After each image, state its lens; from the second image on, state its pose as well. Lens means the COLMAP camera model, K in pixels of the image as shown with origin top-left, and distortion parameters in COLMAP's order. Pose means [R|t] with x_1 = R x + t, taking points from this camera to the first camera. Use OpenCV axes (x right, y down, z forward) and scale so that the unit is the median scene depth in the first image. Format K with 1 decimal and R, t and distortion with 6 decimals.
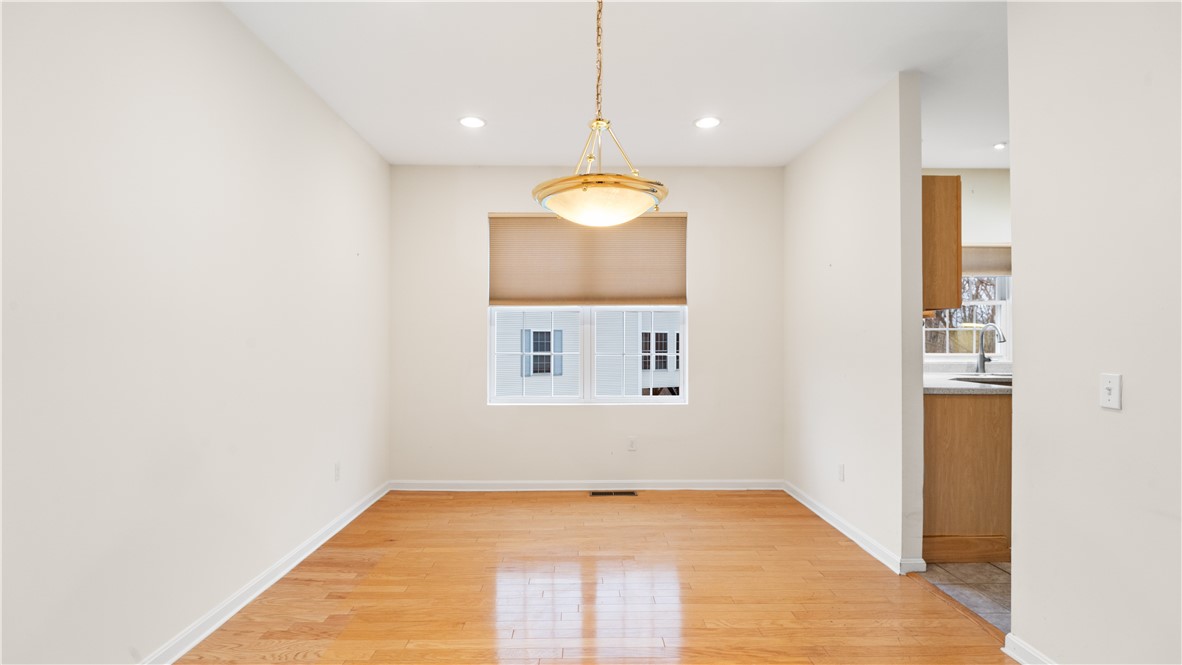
lens RADIAL K [[568.2, 0, 586.5], [0, 568.2, 336.6], [0, 0, 1]] dist [-0.010758, 0.007134]
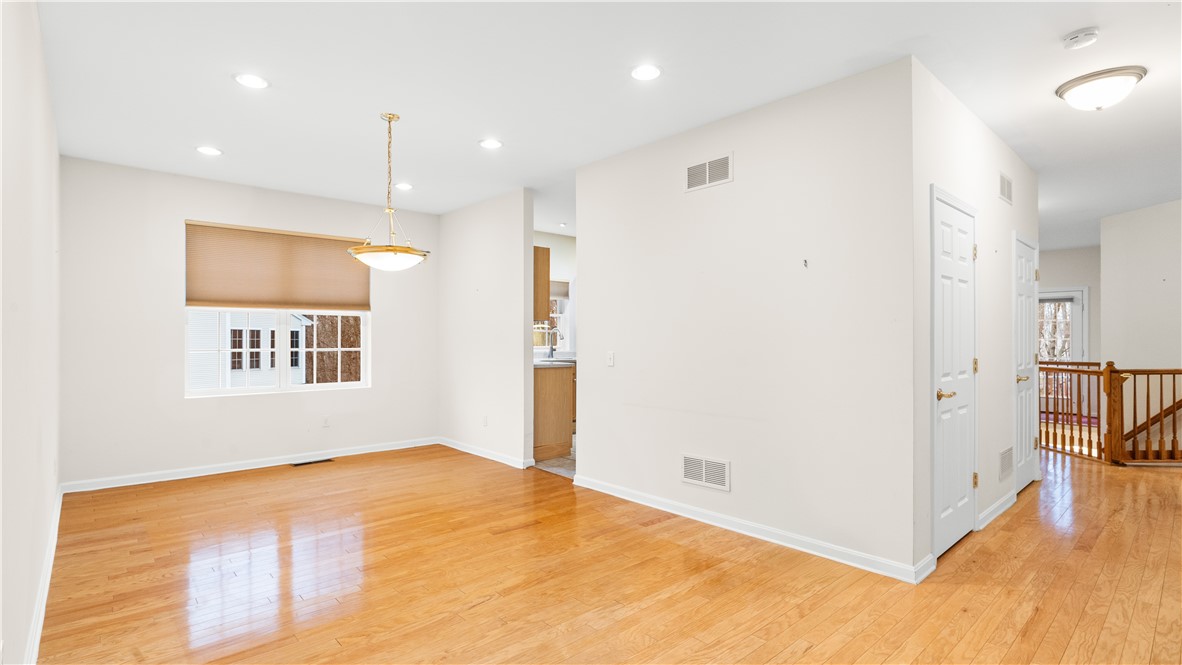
lens RADIAL K [[568.2, 0, 591.7], [0, 568.2, 331.7], [0, 0, 1]] dist [-0.010758, 0.007134]
pose [[0.752109, 0.006302, 0.659009, -0.374449], [-0.005218, 0.999980, -0.003607, -0.008003], [-0.659019, -0.000725, 0.752126, -0.393755]]
